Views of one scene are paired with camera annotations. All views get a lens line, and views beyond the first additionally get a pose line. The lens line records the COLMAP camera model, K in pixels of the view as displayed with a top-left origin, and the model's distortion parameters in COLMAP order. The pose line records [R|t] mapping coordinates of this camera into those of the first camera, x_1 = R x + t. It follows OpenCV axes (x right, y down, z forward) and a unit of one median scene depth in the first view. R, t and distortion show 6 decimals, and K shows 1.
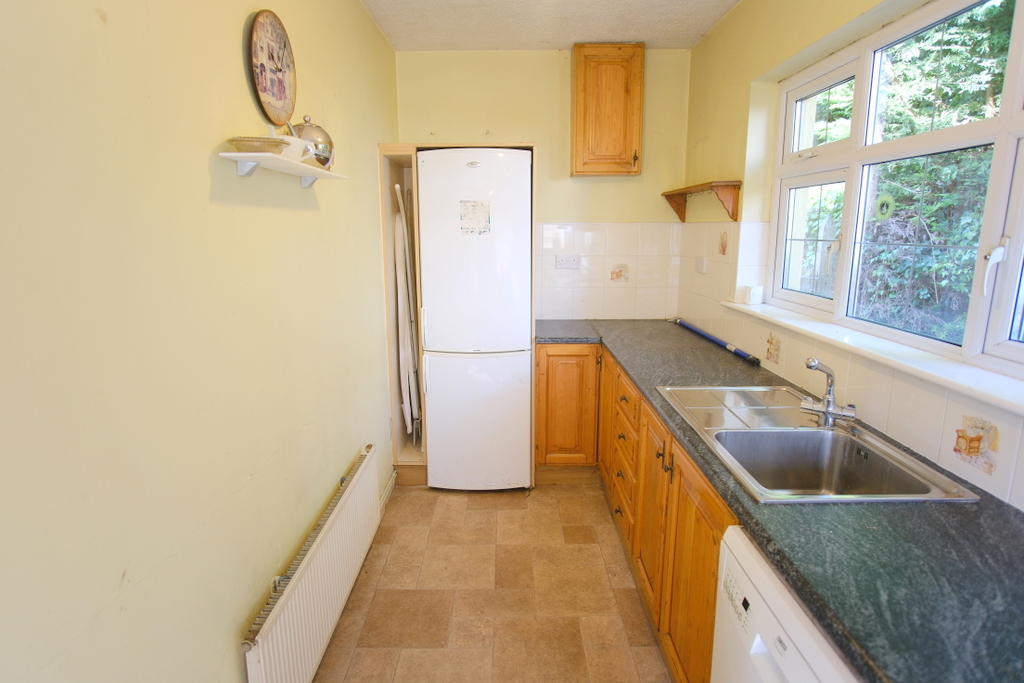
lens RADIAL K [[550.0, 0, 508.2], [0, 550.0, 338.7], [0, 0, 1]] dist [-0.030942, 0.007201]
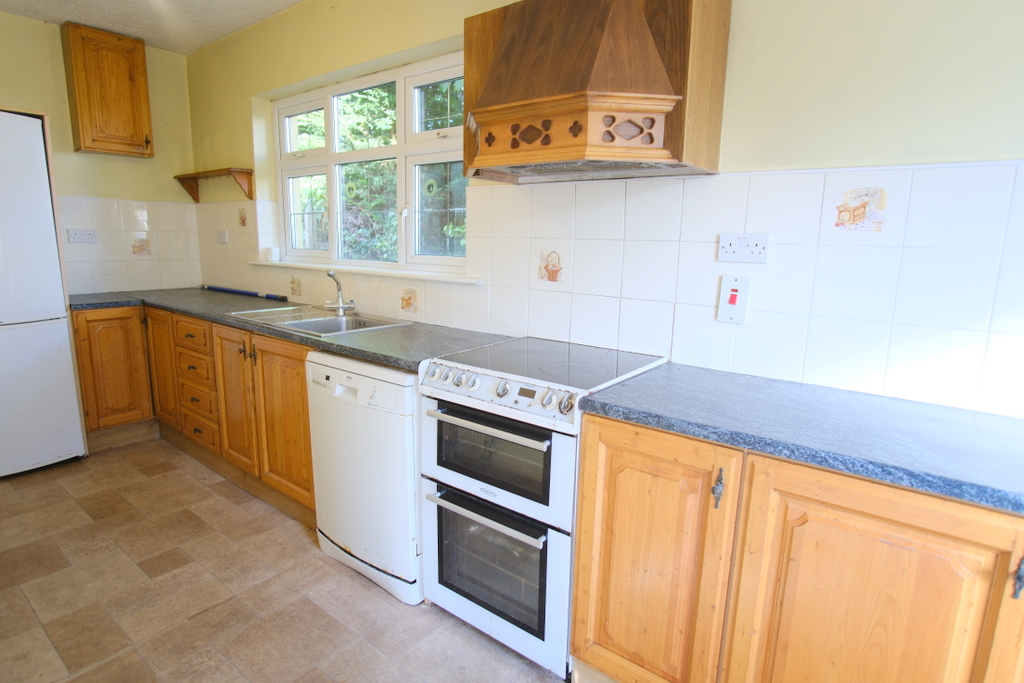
lens RADIAL K [[550.0, 0, 510.0], [0, 550.0, 343.1], [0, 0, 1]] dist [-0.030942, 0.007201]
pose [[0.621144, -0.128651, 0.773065, -0.221921], [0.131046, 0.989596, 0.059393, 0.112467], [-0.772662, 0.064415, 0.631541, -0.254146]]
